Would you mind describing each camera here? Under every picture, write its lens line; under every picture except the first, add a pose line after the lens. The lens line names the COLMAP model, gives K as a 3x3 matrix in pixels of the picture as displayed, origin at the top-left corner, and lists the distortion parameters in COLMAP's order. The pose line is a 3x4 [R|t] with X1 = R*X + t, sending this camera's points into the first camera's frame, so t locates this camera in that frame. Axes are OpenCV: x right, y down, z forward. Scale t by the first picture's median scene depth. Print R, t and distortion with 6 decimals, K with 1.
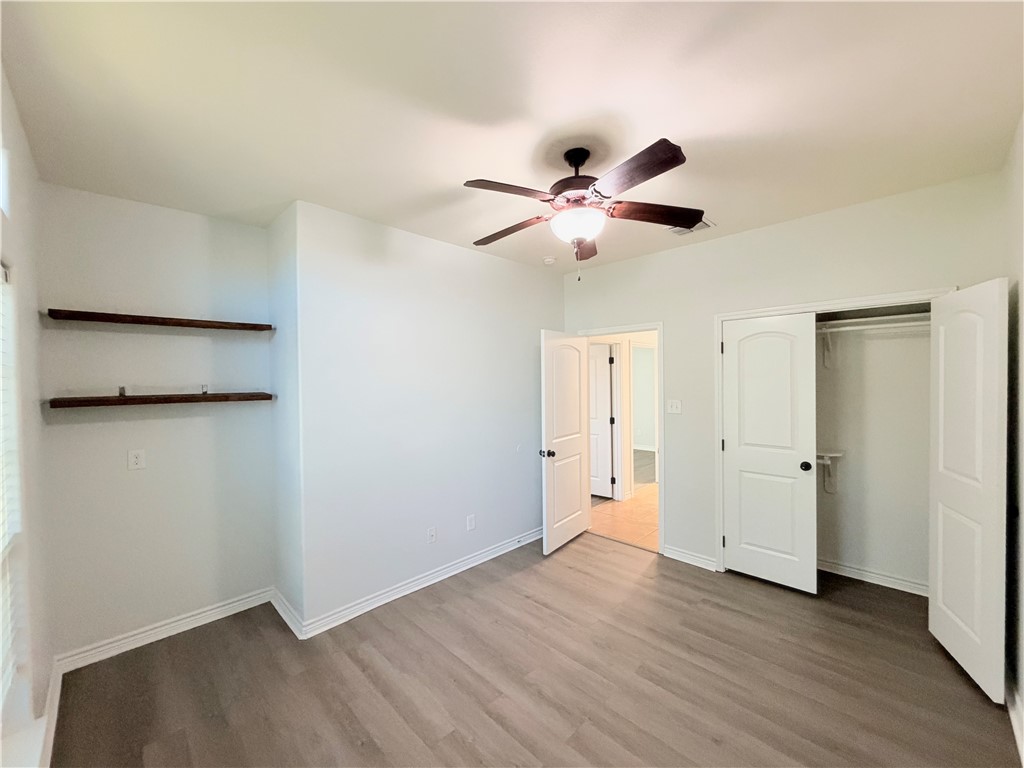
lens RADIAL K [[408.0, 0, 512.0], [0, 408.0, 384.0], [0, 0, 1]] dist [0.000908, -0.000194]
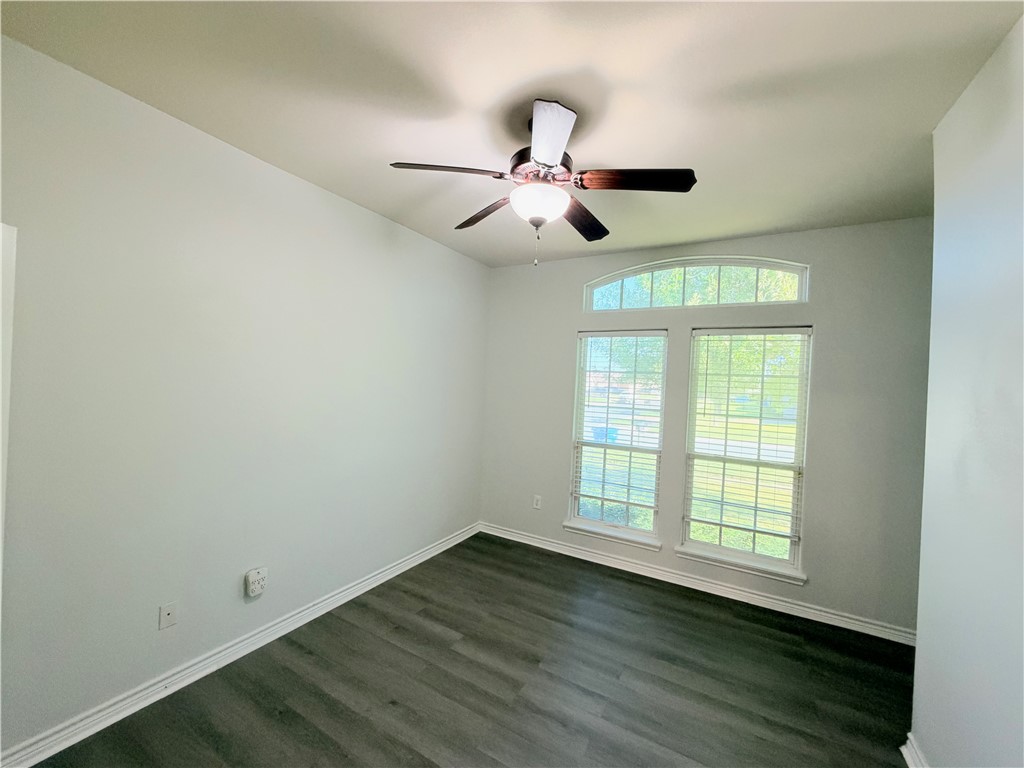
lens RADIAL K [[408.0, 0, 512.0], [0, 408.0, 384.0], [0, 0, 1]] dist [0.000908, -0.000194]
pose [[-0.961260, -0.033713, -0.273574, 0.473760], [-0.040565, 0.998988, 0.019427, 0.000780], [0.272642, 0.029772, -0.961655, 1.917065]]
